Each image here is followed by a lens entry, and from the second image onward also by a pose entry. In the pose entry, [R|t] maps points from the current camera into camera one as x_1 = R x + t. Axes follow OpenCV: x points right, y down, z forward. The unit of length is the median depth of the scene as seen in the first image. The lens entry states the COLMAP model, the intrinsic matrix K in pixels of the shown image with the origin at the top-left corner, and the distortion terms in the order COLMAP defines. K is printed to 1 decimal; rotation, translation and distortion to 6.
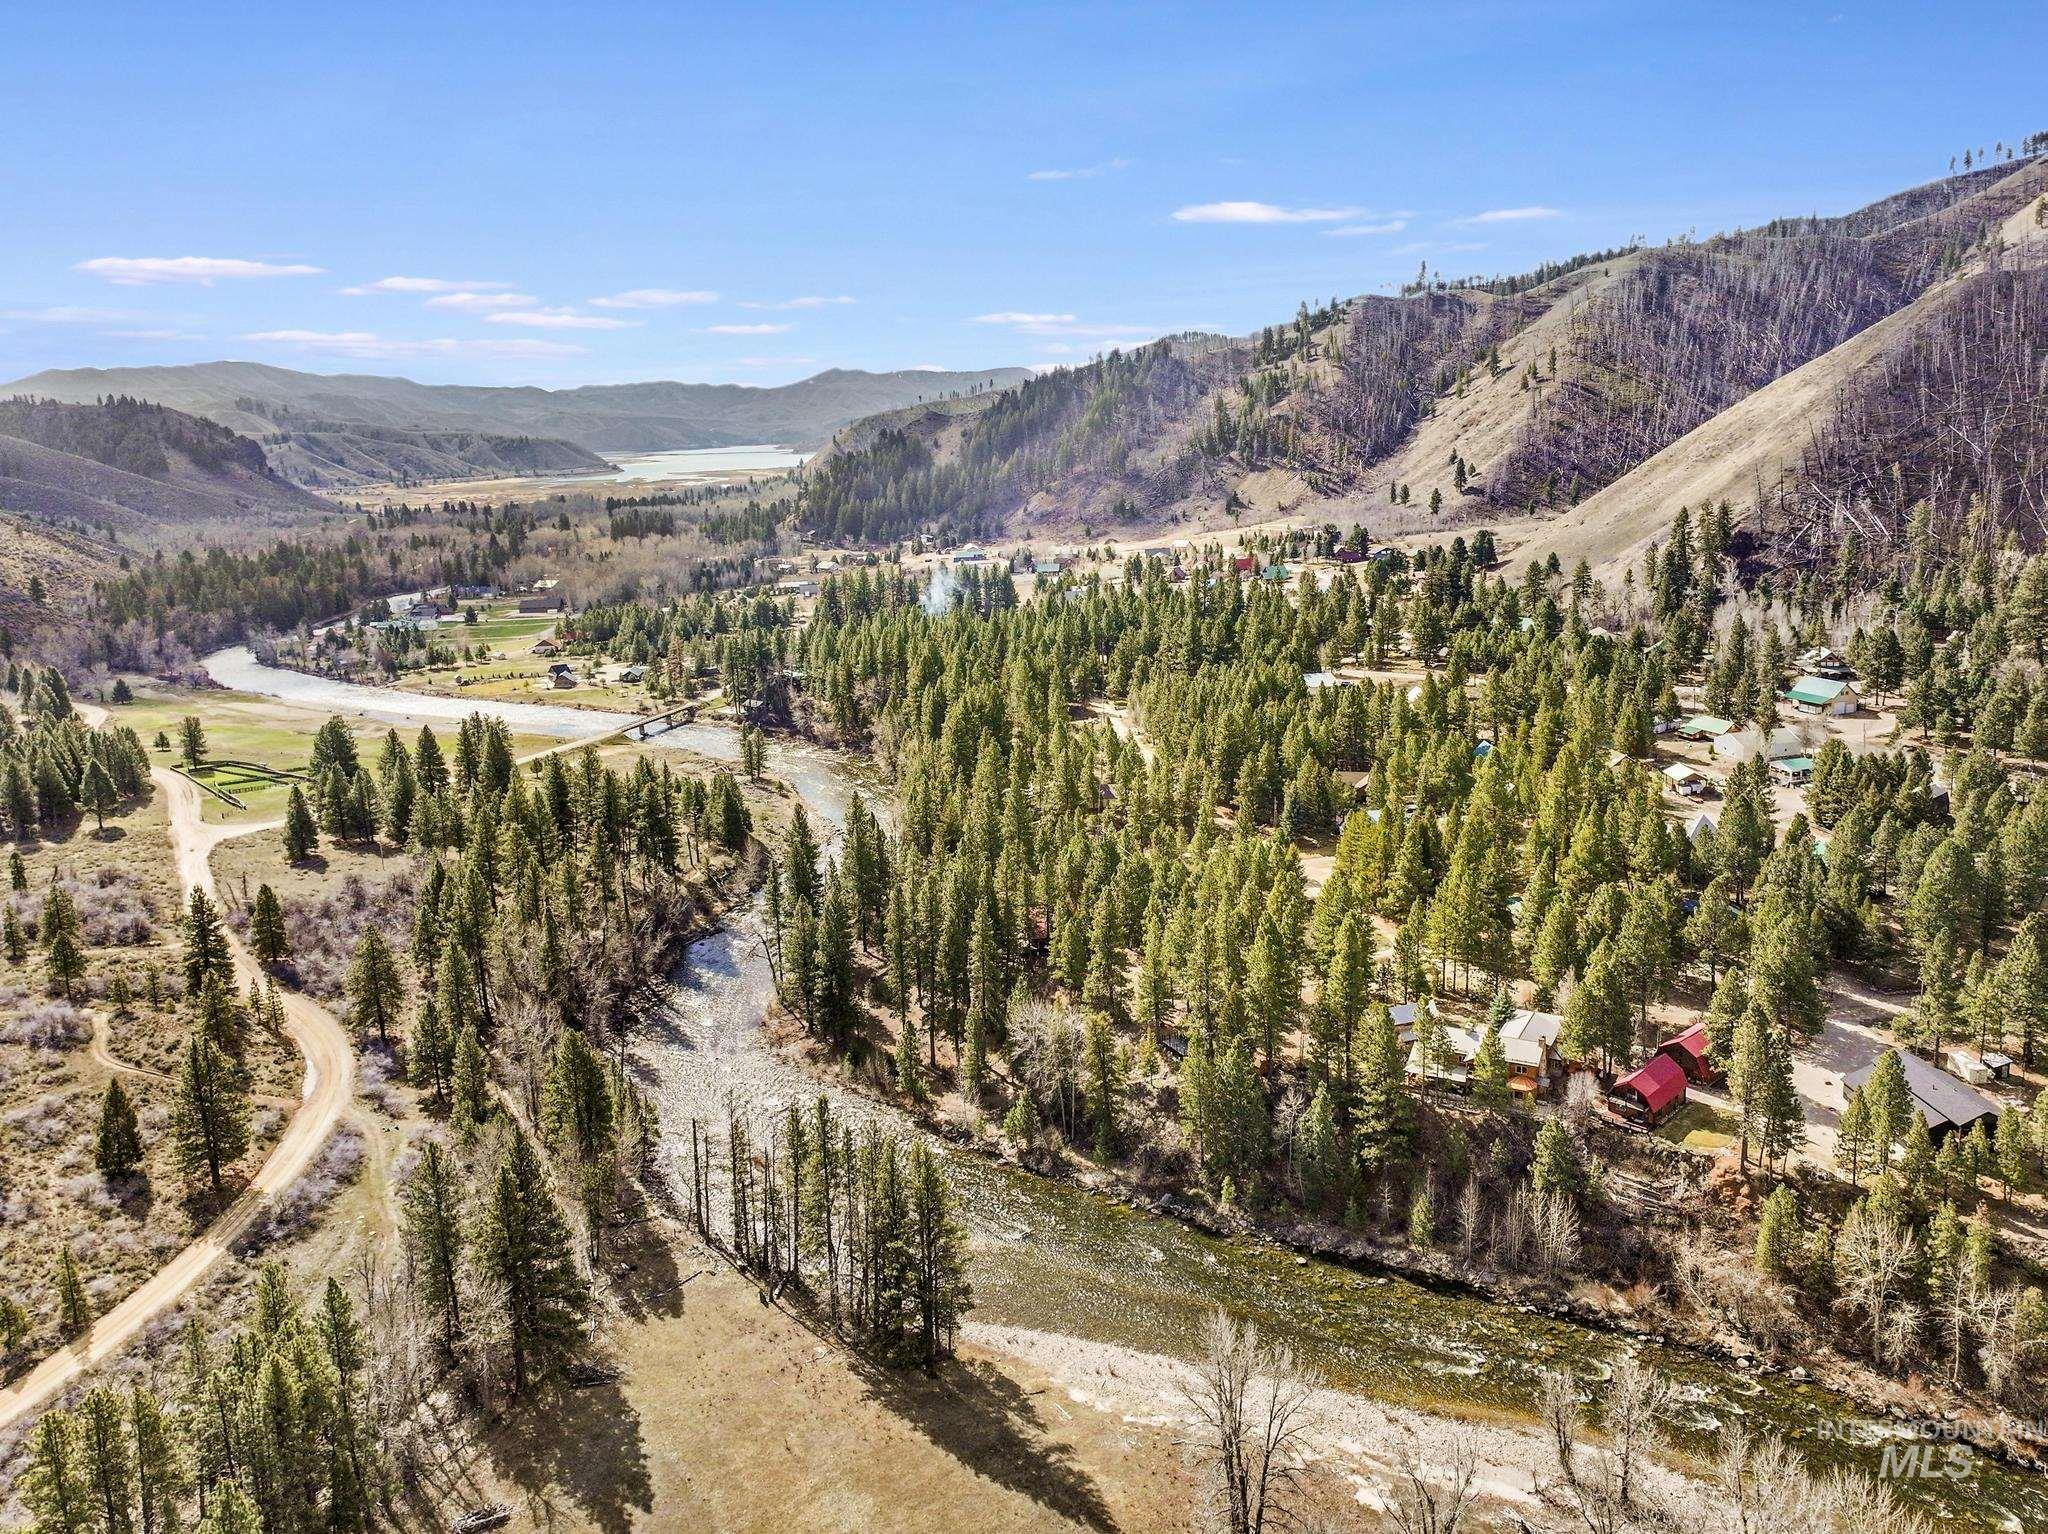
lens RADIAL K [[1508.8, 0, 1060.7], [0, 1508.8, 721.9], [0, 0, 1]] dist [0.001831, 0.006983]
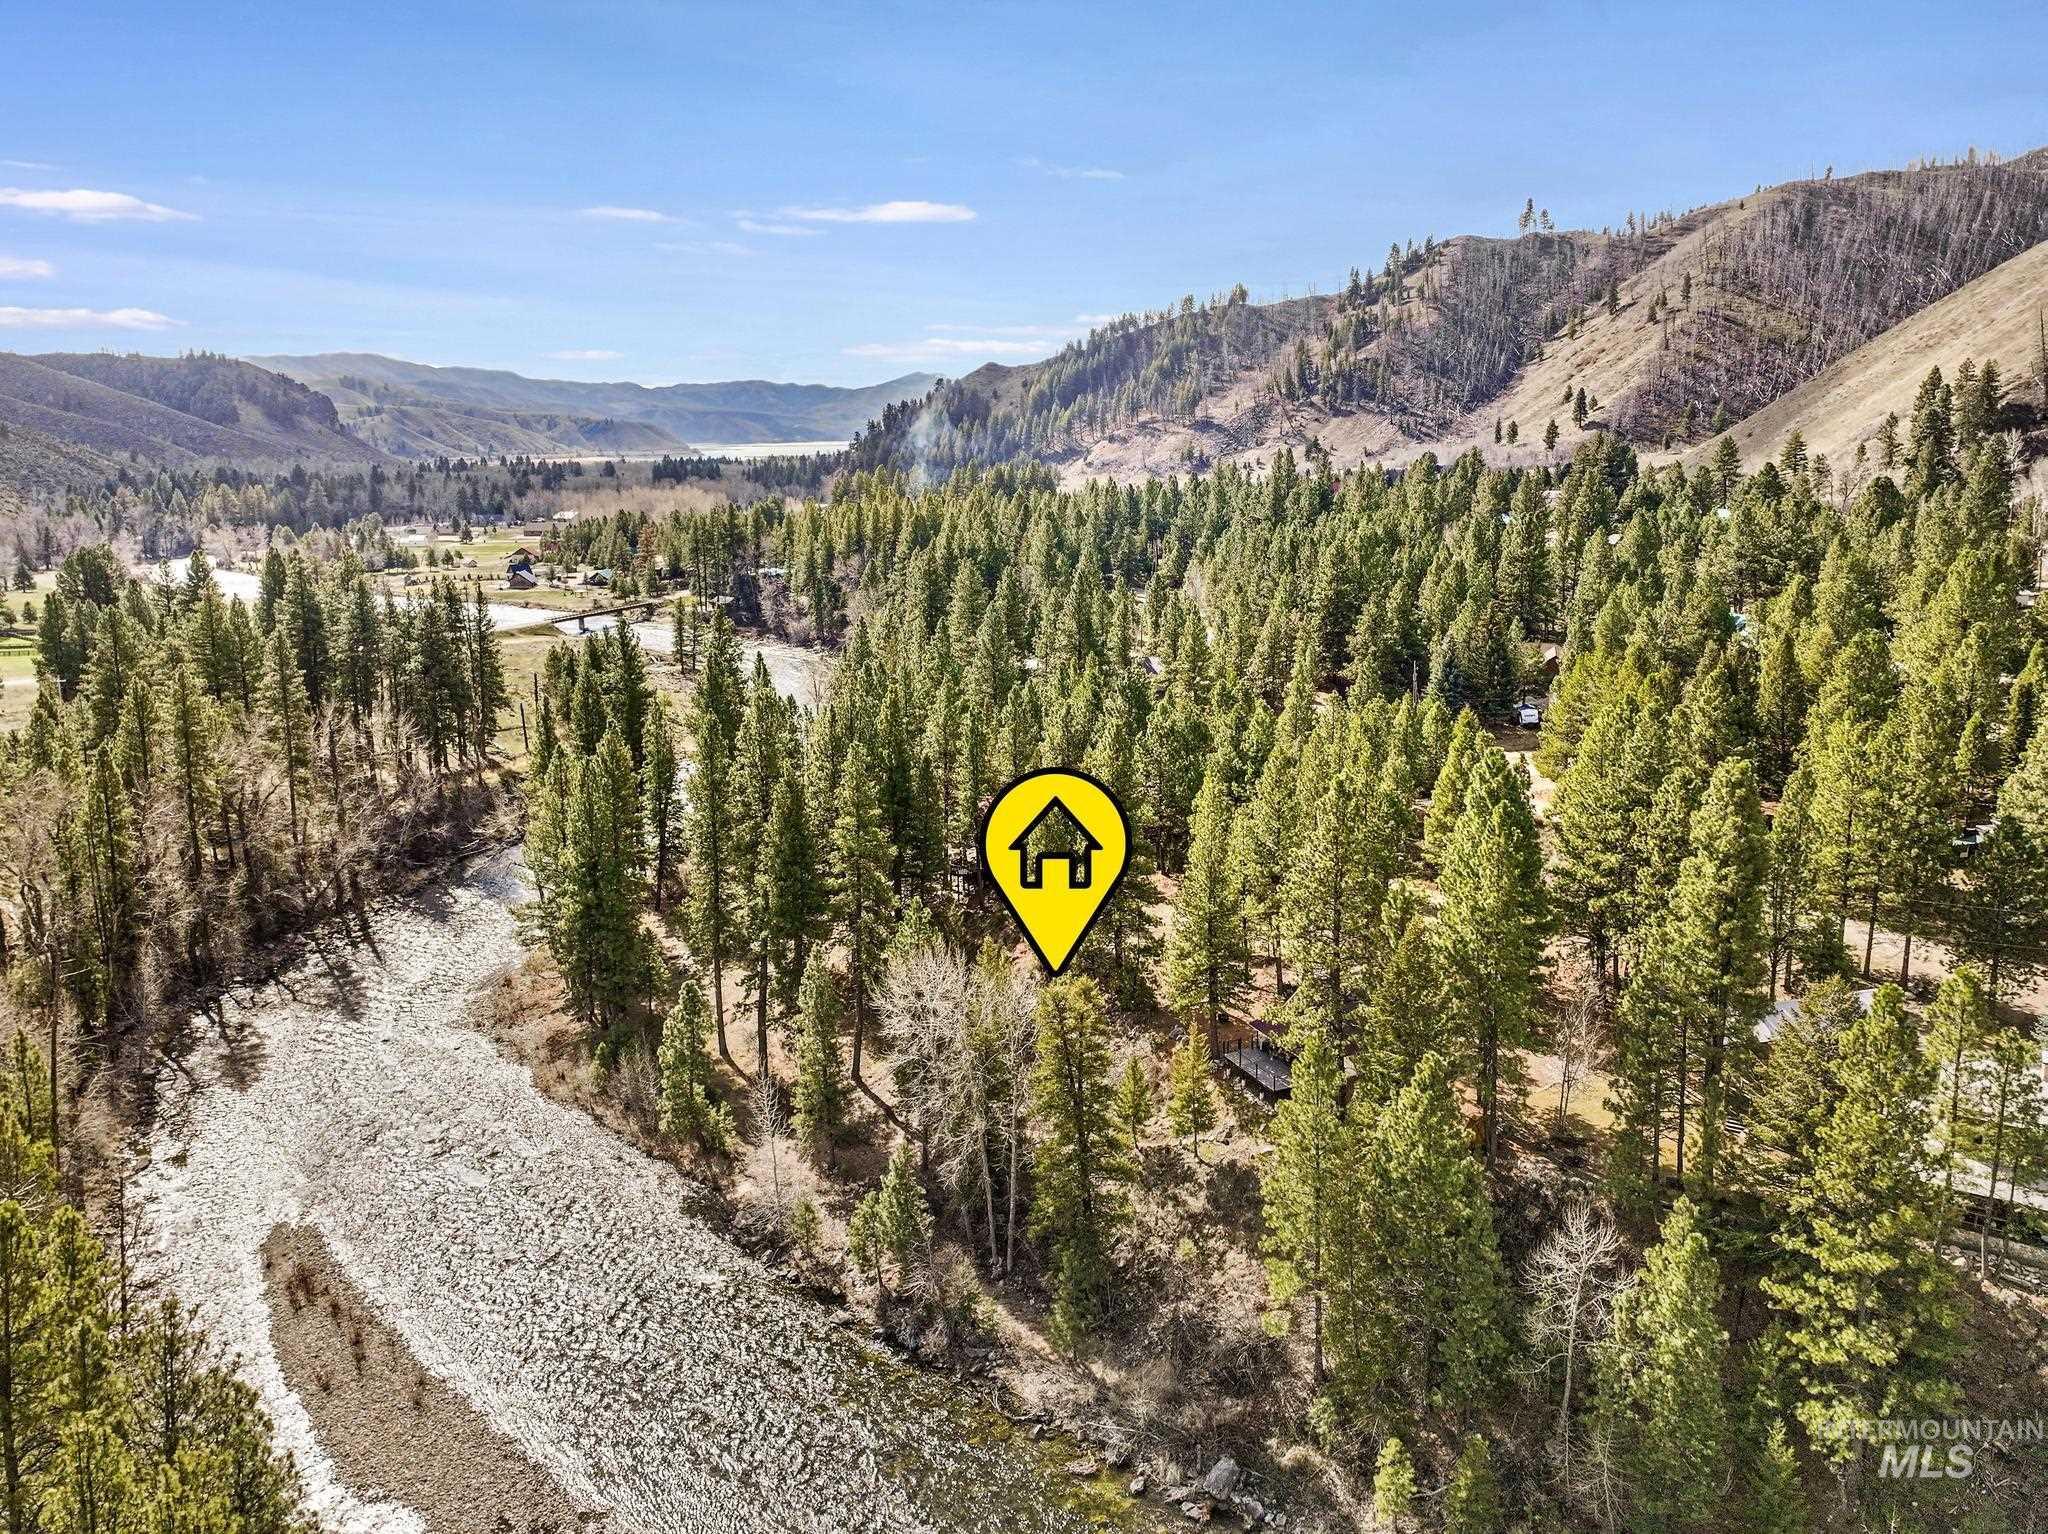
lens RADIAL K [[1454.2, 0, 1023.5], [0, 1454.2, 704.0], [0, 0, 1]] dist [0.002971, 0.003065]
pose [[0.996950, 0.033624, -0.070432, 0.016234], [-0.034520, 0.999337, -0.011545, 0.052975], [0.069997, 0.013941, 0.997450, 0.260101]]
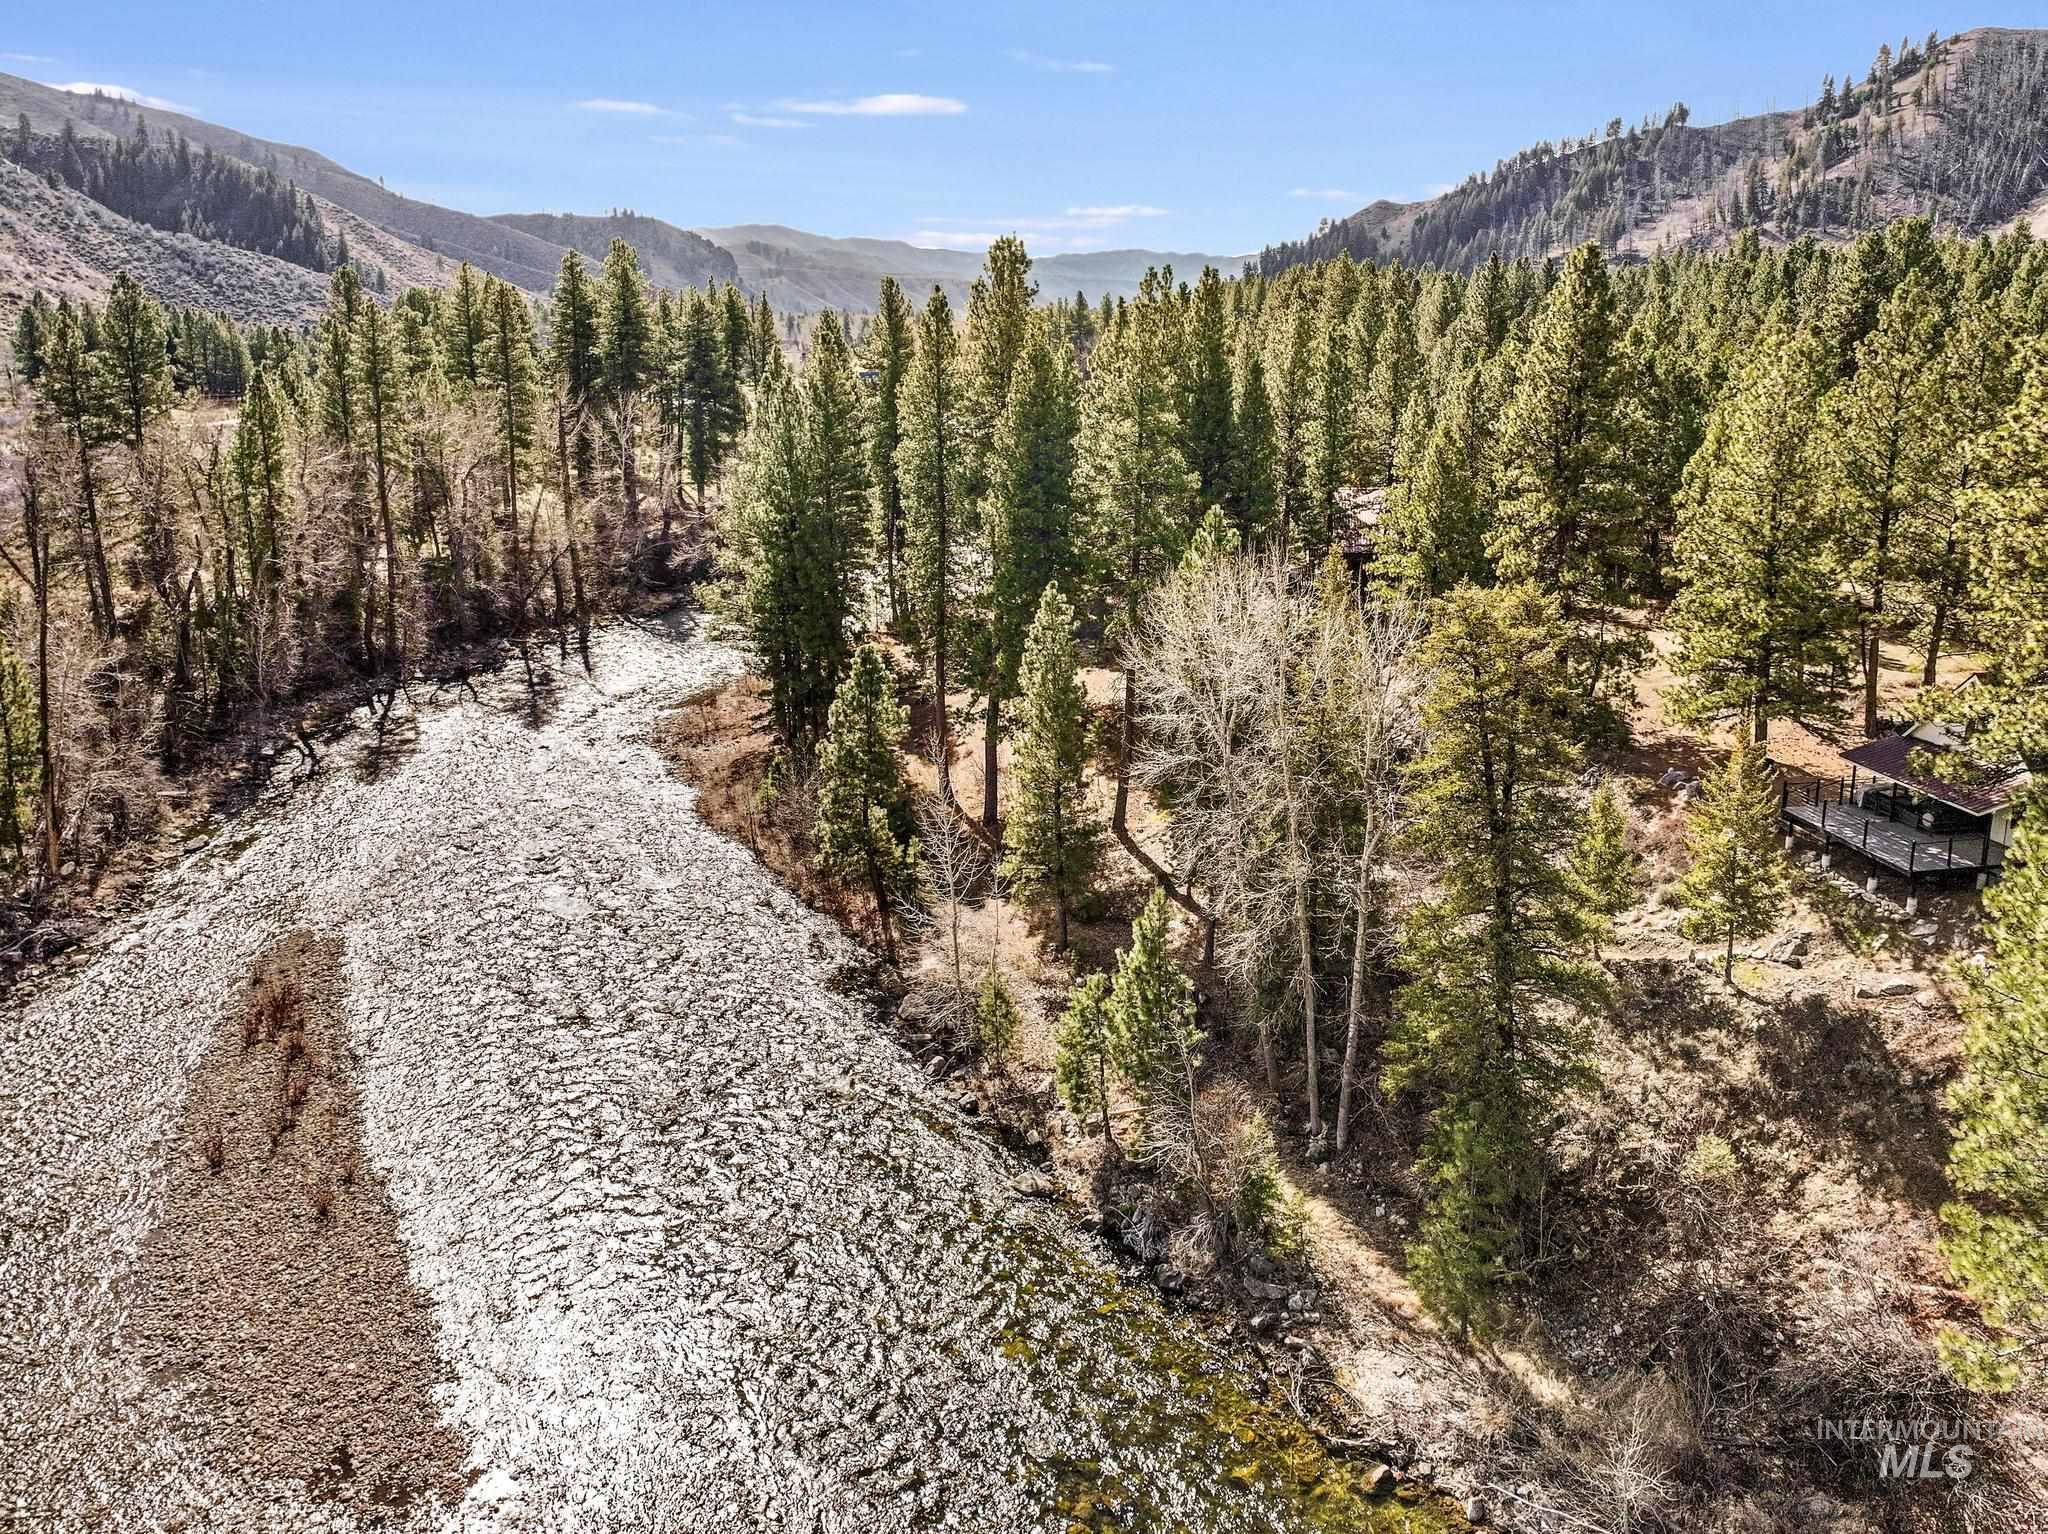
lens RADIAL K [[1456.5, 0, 989.3], [0, 1456.5, 637.7], [0, 0, 1]] dist [-0.006785, 0.018670]
pose [[0.938861, 0.093371, -0.331393, 0.011557], [-0.083367, 0.995533, 0.044310, 0.082667], [0.334050, -0.013973, 0.942452, 0.336069]]
